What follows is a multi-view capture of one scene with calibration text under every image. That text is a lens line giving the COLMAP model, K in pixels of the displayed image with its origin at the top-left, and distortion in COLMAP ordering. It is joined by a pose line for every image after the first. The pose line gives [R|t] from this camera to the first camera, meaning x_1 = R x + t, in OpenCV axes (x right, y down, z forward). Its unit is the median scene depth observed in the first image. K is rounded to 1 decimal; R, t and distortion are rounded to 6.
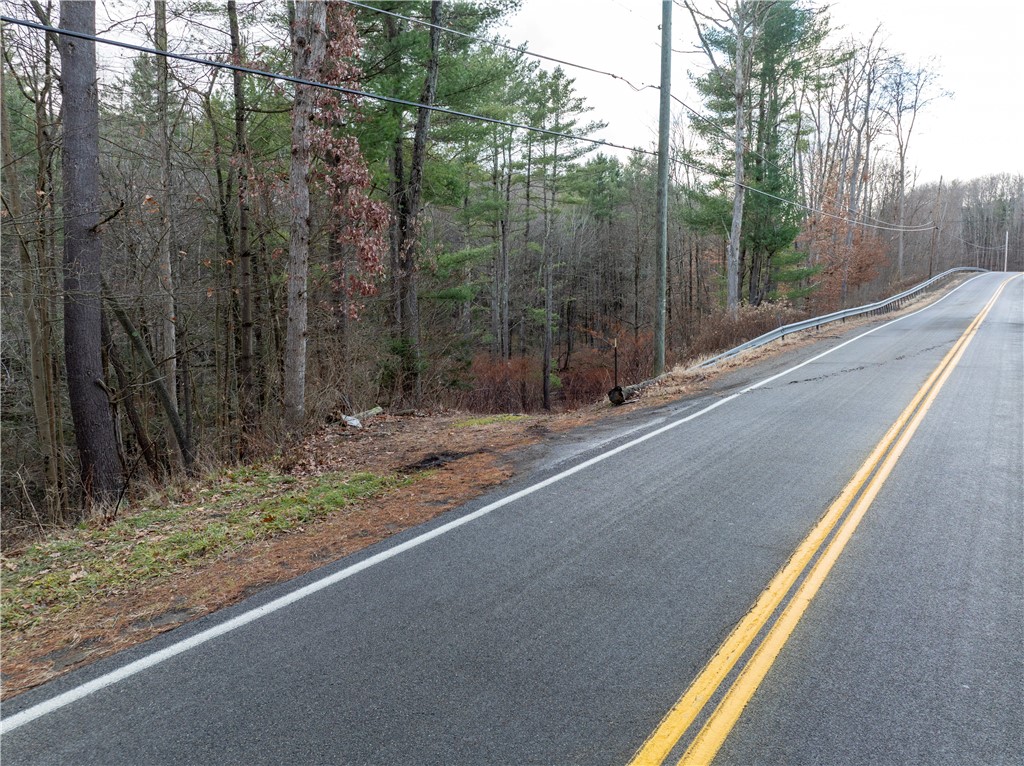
lens RADIAL K [[717.7, 0, 512.0], [0, 717.7, 383.0], [0, 0, 1]] dist [-0.048081, 0.010276]
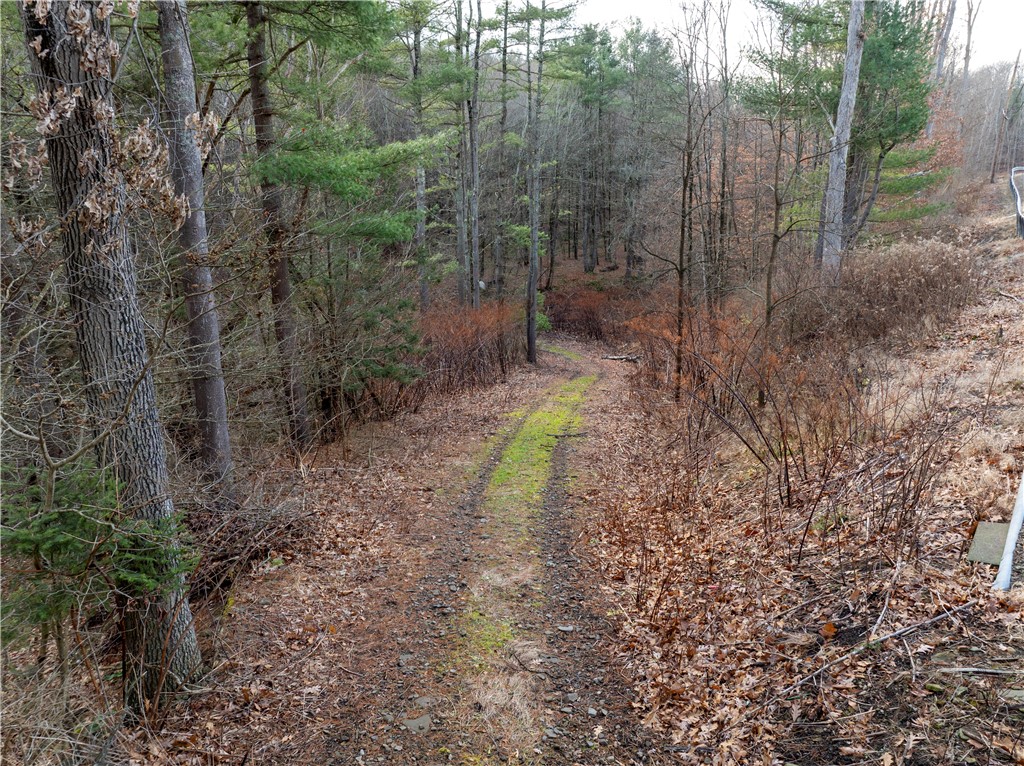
lens RADIAL K [[729.8, 0, 512.0], [0, 729.8, 383.0], [0, 0, 1]] dist [-0.069884, 0.044640]
pose [[0.999275, -0.011520, 0.036279, -0.000375], [0.006566, 0.990984, 0.133821, -0.049057], [-0.037494, -0.133485, 0.990341, 0.271736]]
